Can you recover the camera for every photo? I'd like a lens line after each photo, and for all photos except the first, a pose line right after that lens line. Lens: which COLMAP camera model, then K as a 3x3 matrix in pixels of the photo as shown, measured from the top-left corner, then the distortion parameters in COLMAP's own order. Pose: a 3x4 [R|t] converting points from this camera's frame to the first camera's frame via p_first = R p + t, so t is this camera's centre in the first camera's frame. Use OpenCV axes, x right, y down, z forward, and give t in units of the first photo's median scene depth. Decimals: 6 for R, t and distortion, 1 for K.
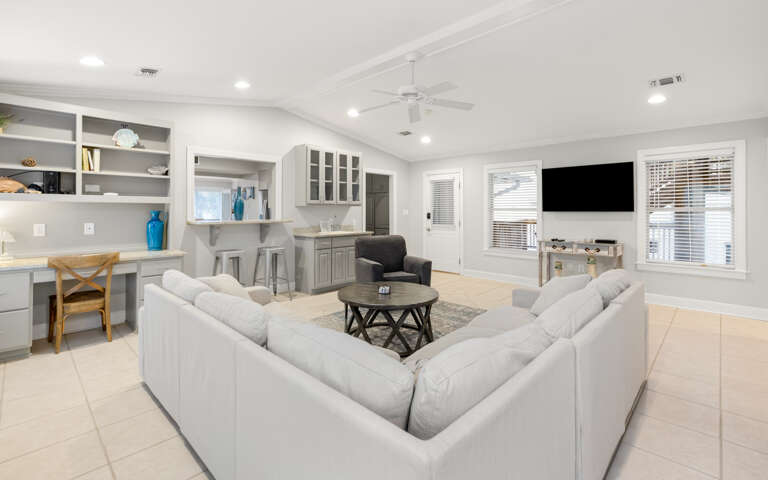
lens RADIAL K [[354.6, 0, 383.4], [0, 354.6, 216.9], [0, 0, 1]] dist [-0.002106, -0.000513]
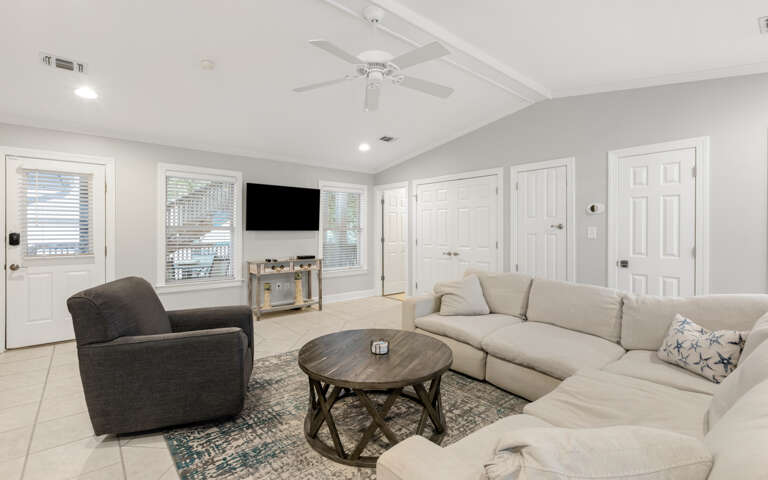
lens RADIAL K [[344.4, 0, 383.3], [0, 344.4, 232.4], [0, 0, 1]] dist [-0.000244, -0.000034]
pose [[0.090692, -0.003921, 0.995871, -0.423901], [0.016620, 0.999859, 0.002423, -0.007492], [-0.995740, 0.016331, 0.090744, 0.643613]]
